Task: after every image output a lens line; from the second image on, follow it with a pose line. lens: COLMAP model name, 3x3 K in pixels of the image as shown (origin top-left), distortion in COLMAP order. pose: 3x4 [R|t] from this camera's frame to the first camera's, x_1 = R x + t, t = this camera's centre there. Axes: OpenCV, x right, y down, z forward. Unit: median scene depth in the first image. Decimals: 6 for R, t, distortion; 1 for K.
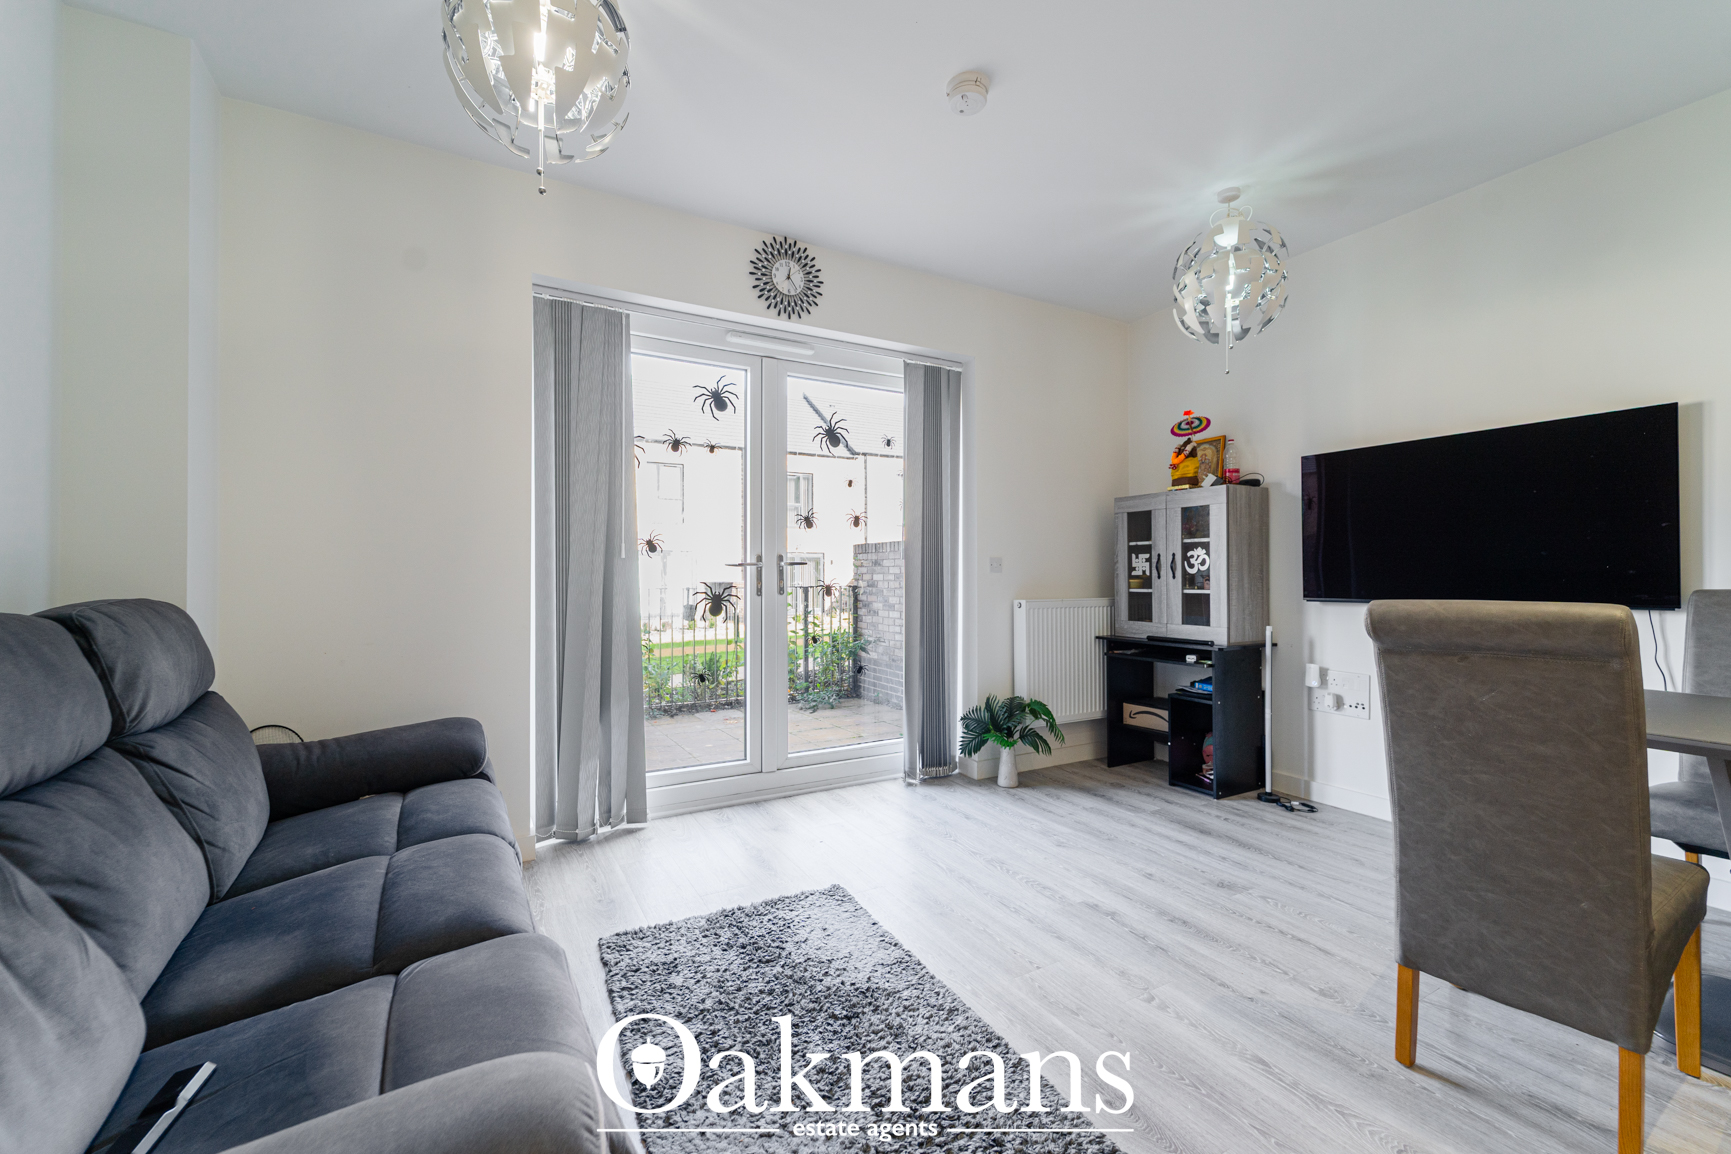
lens RADIAL K [[702.2, 0, 868.3], [0, 702.2, 574.6], [0, 0, 1]] dist [-0.000491, -0.000765]
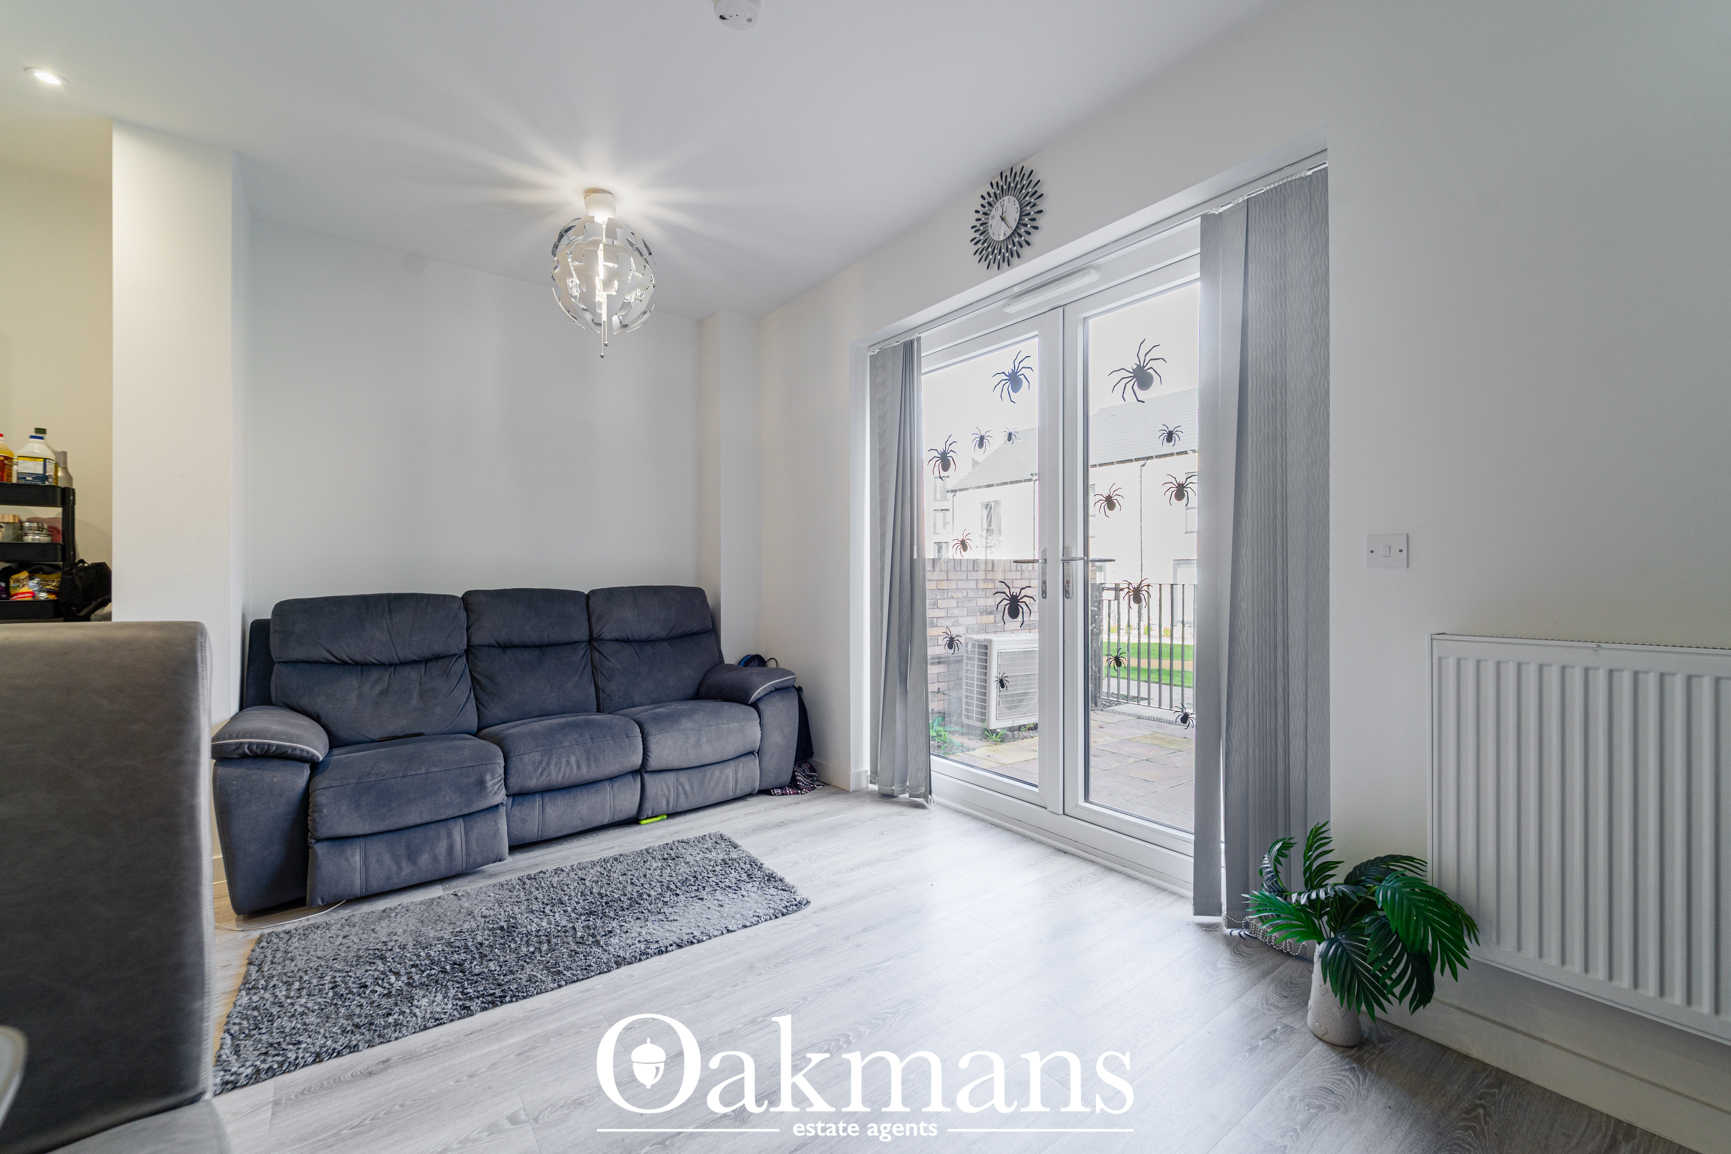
lens RADIAL K [[698.7, 0, 869.1], [0, 698.7, 573.2], [0, 0, 1]] dist [0.000612, -0.000549]
pose [[0.137296, 0.001698, -0.990529, 0.669835], [0.005131, 0.999984, 0.002426, -0.003530], [0.990517, -0.005415, 0.137285, 0.704814]]
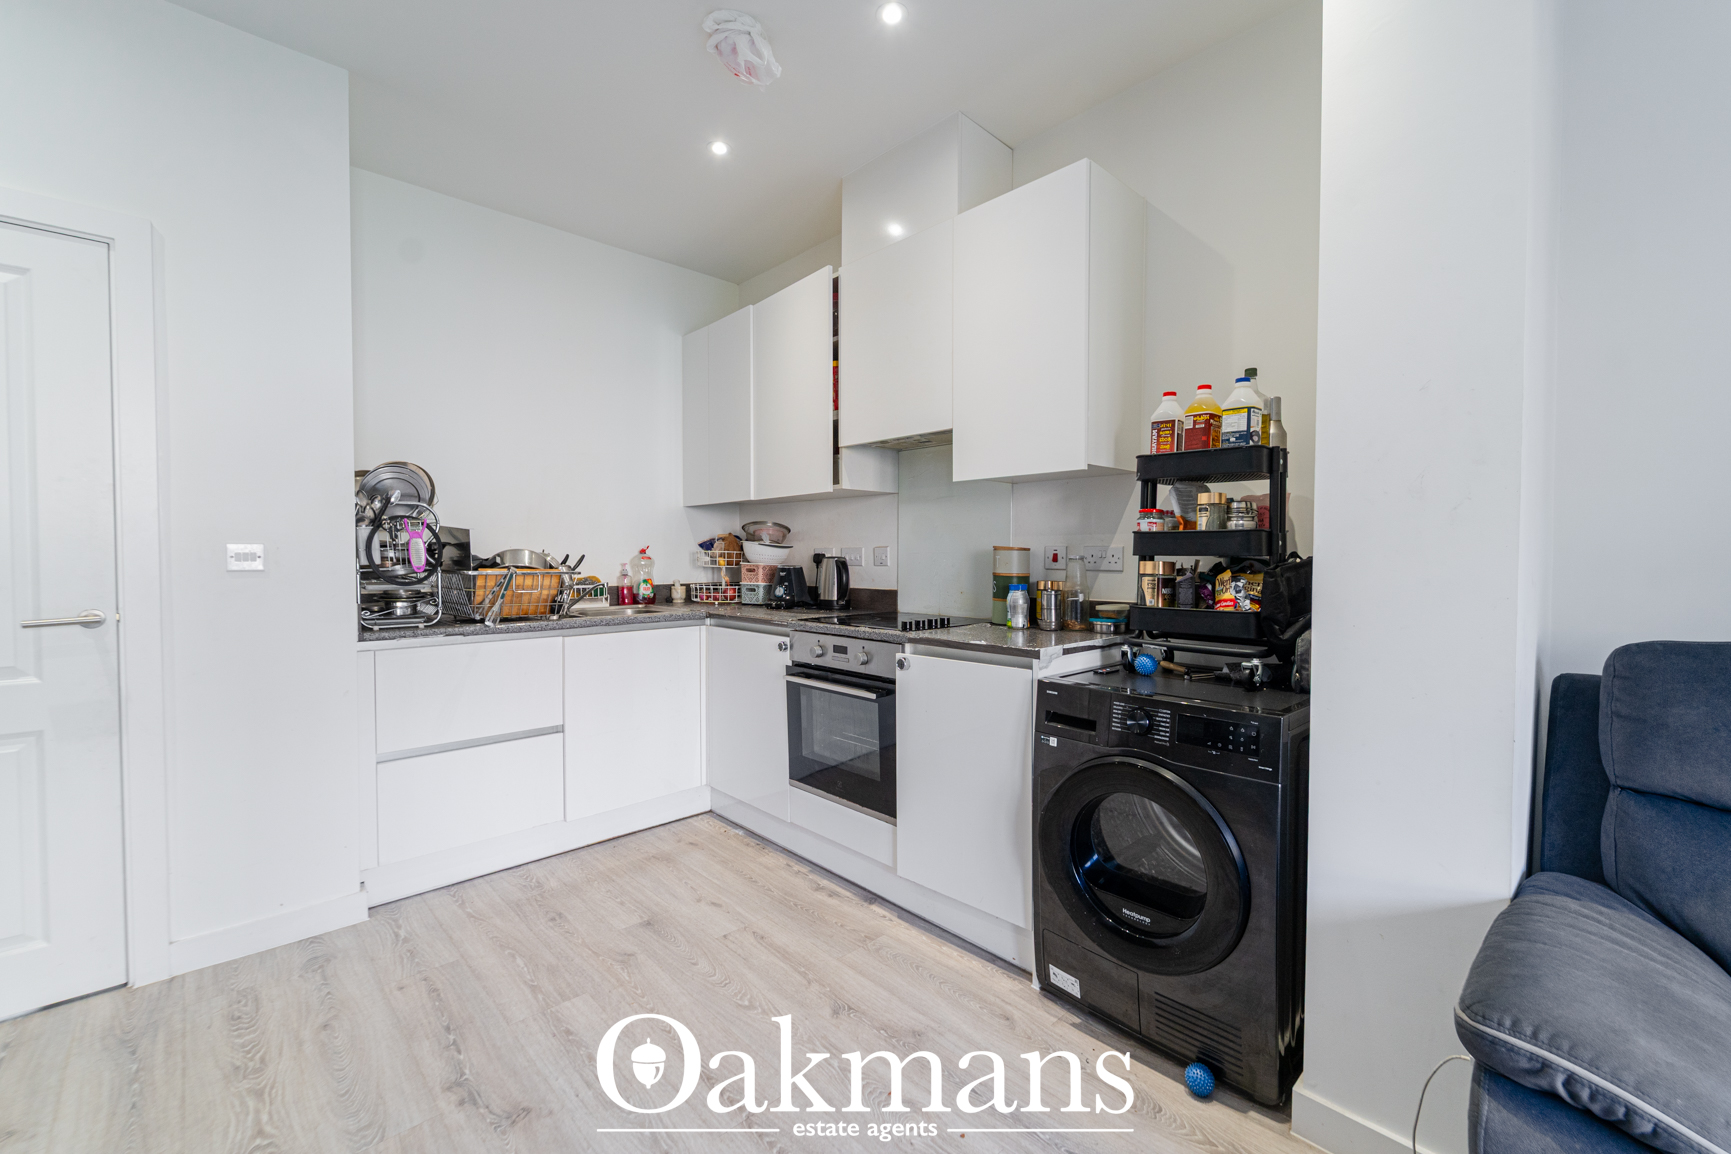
lens RADIAL K [[711.2, 0, 870.3], [0, 711.2, 571.3], [0, 0, 1]] dist [0.002762, 0.000043]
pose [[-0.968994, 0.008214, -0.246947, 0.213101], [0.002876, 0.999754, 0.021971, -0.020245], [0.247067, 0.020580, -0.968780, 0.379186]]
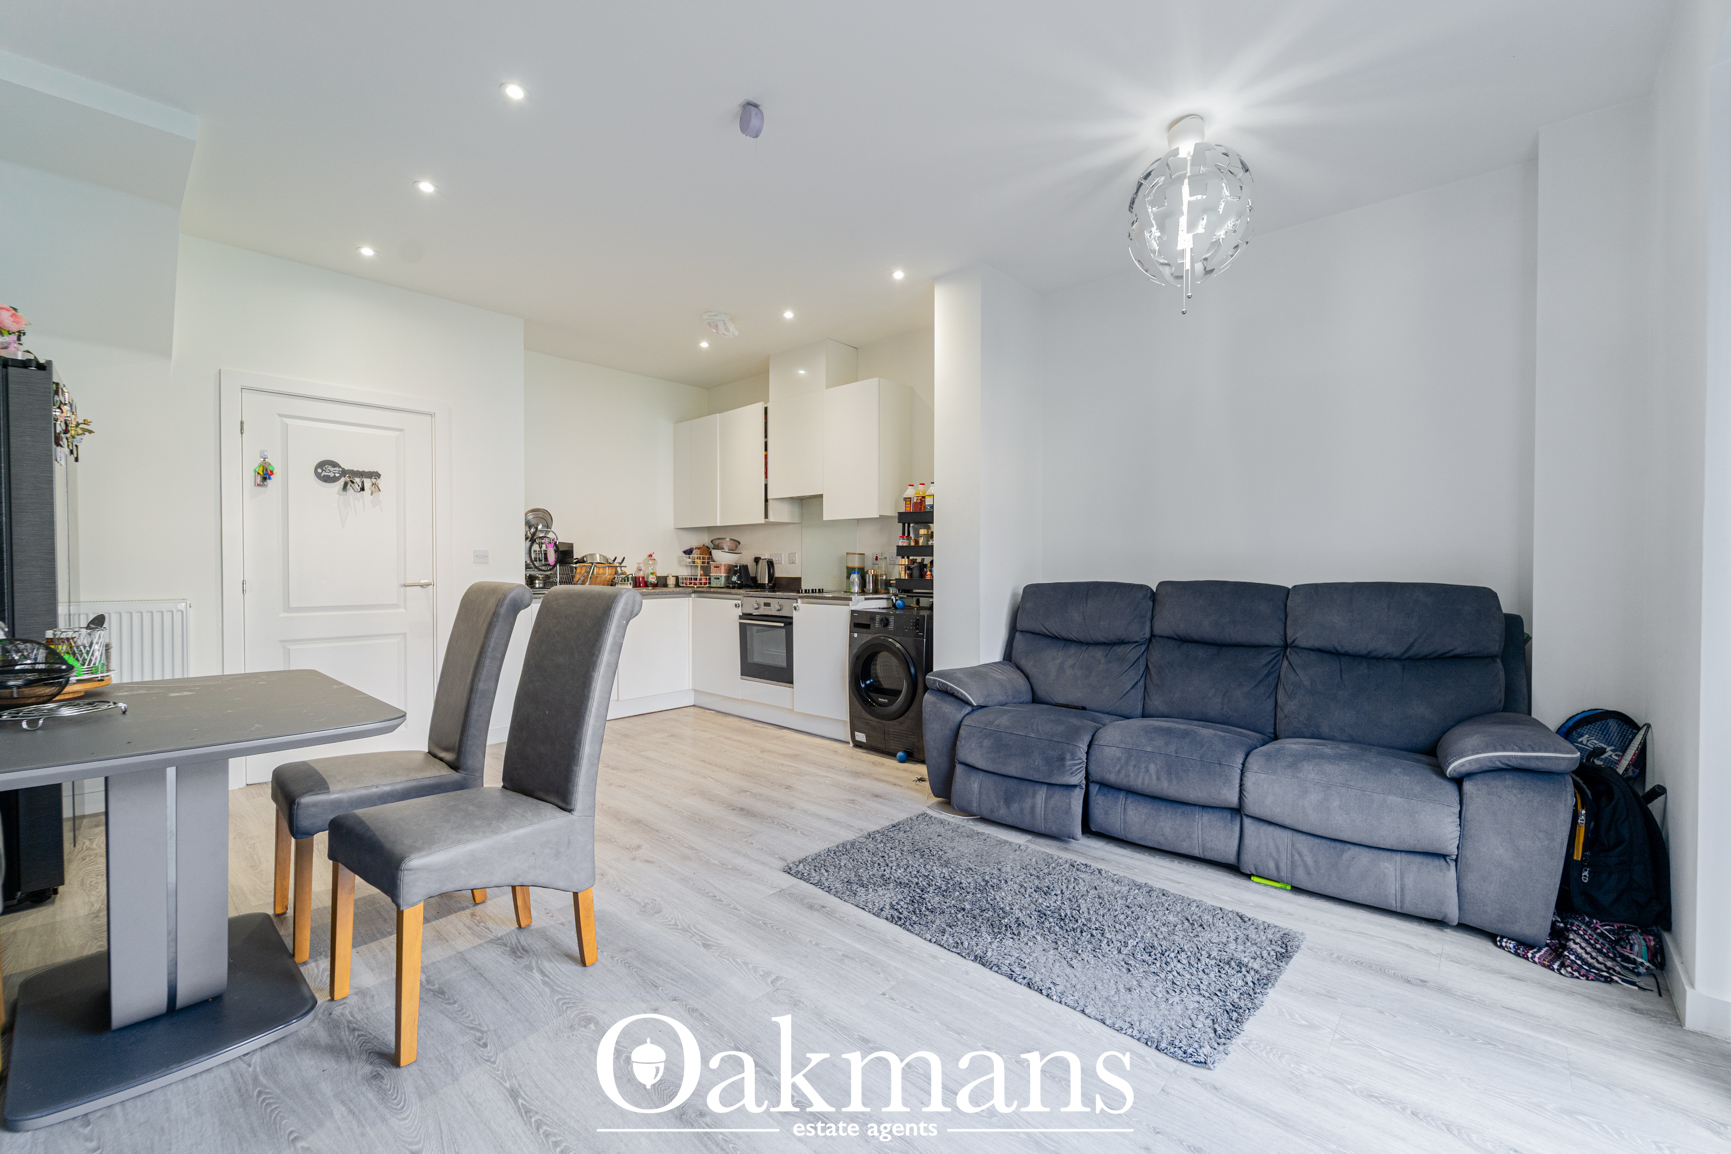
lens RADIAL K [[708.5, 0, 874.4], [0, 708.5, 574.9], [0, 0, 1]] dist [-0.000810, -0.000349]
pose [[-0.945319, 0.006946, -0.326074, 0.327507], [0.002268, 0.999889, 0.014724, -0.004219], [0.326140, 0.013179, -0.945230, 1.106579]]
